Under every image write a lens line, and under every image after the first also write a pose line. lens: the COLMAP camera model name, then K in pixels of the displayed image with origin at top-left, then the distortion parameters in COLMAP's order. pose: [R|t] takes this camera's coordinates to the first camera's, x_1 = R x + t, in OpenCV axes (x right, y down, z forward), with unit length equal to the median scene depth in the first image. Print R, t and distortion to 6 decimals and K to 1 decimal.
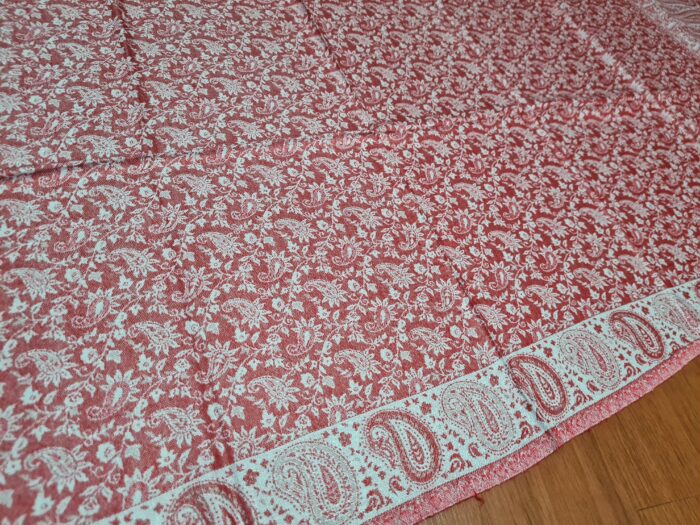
lens RADIAL K [[548.7, 0, 353.7], [0, 548.7, 262.5], [0, 0, 1]] dist [0.018266, -0.024668]
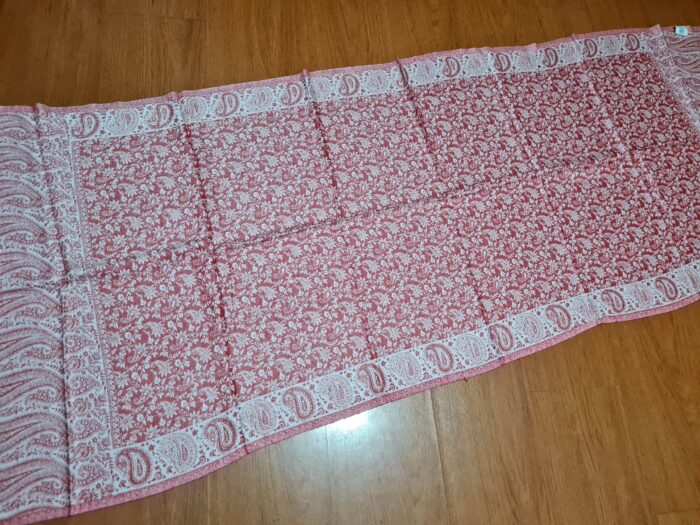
lens RADIAL K [[548.7, 0, 346.5], [0, 548.7, 265.5], [0, 0, 1]] dist [0.018266, -0.024668]
pose [[0.987772, 0.100415, -0.119259, -0.065070], [-0.067287, 0.964624, 0.254898, -0.605612], [0.140635, -0.243757, 0.959586, -1.218701]]
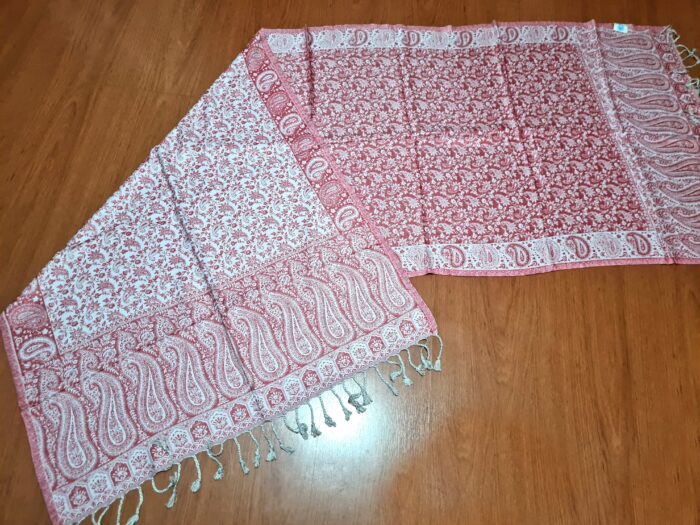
lens RADIAL K [[548.7, 0, 350.8], [0, 548.7, 260.0], [0, 0, 1]] dist [0.018266, -0.024668]
pose [[0.925220, 0.212905, -0.314068, 1.171274], [-0.162674, 0.970382, 0.178592, -0.258378], [0.342790, -0.114146, 0.932452, -1.180205]]
